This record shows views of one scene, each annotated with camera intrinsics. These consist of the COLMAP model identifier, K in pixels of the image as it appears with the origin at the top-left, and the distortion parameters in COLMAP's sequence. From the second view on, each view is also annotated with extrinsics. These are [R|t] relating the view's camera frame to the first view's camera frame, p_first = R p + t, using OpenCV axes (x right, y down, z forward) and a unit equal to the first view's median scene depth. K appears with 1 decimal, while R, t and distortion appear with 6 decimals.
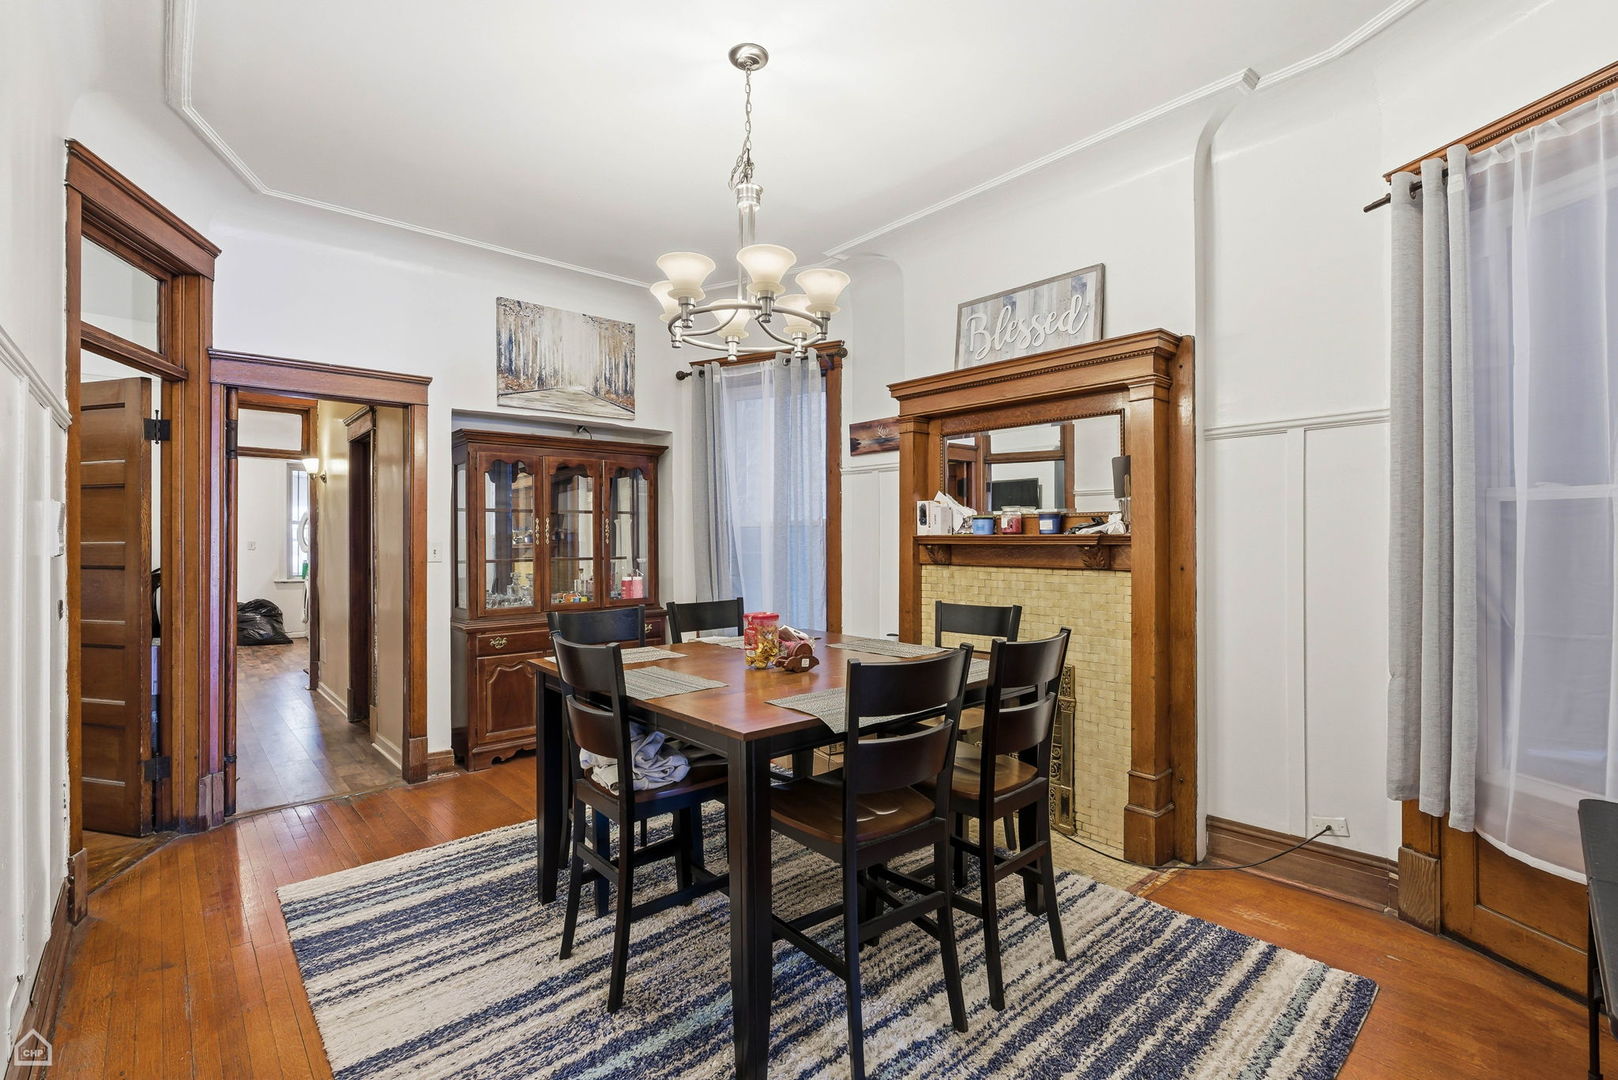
lens RADIAL K [[733.2, 0, 815.4], [0, 733.2, 540.0], [0, 0, 1]] dist [-0.011513, 0.000354]
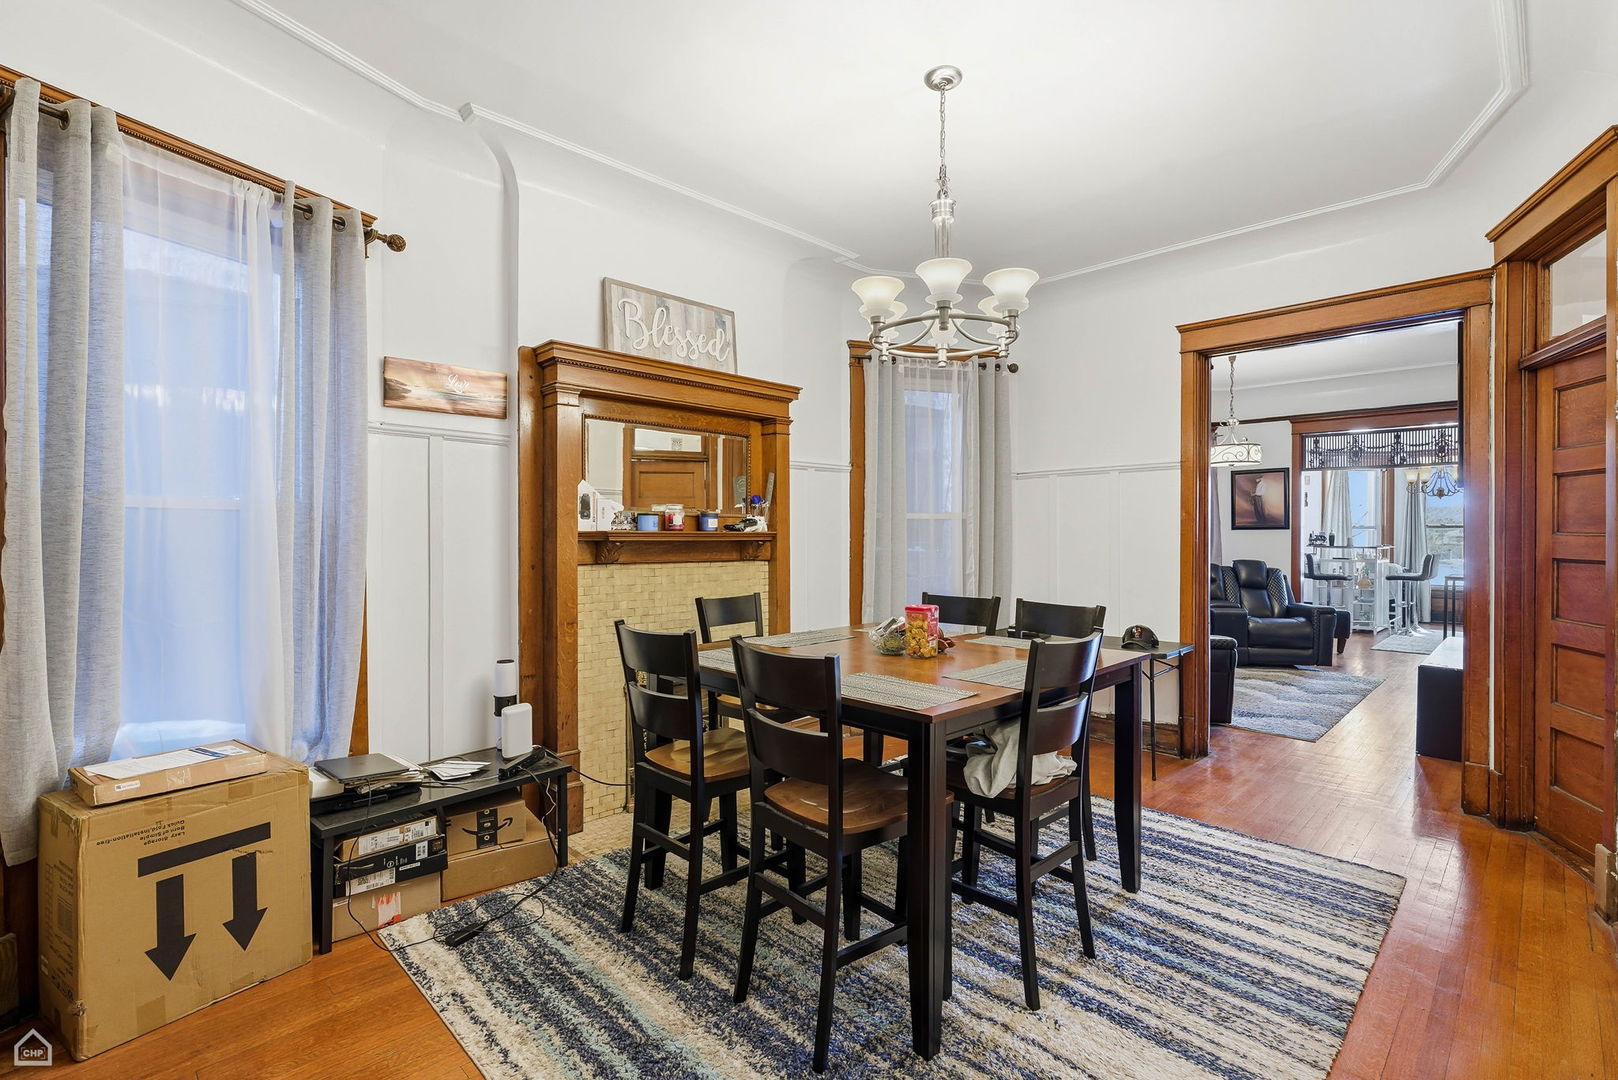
lens RADIAL K [[733.2, 0, 815.4], [0, 733.2, 540.0], [0, 0, 1]] dist [-0.011513, 0.000354]
pose [[-0.048107, -0.011027, 0.998781, -0.833909], [-0.005540, 0.999927, 0.010772, -0.007948], [-0.998827, -0.005015, -0.048164, 0.898868]]
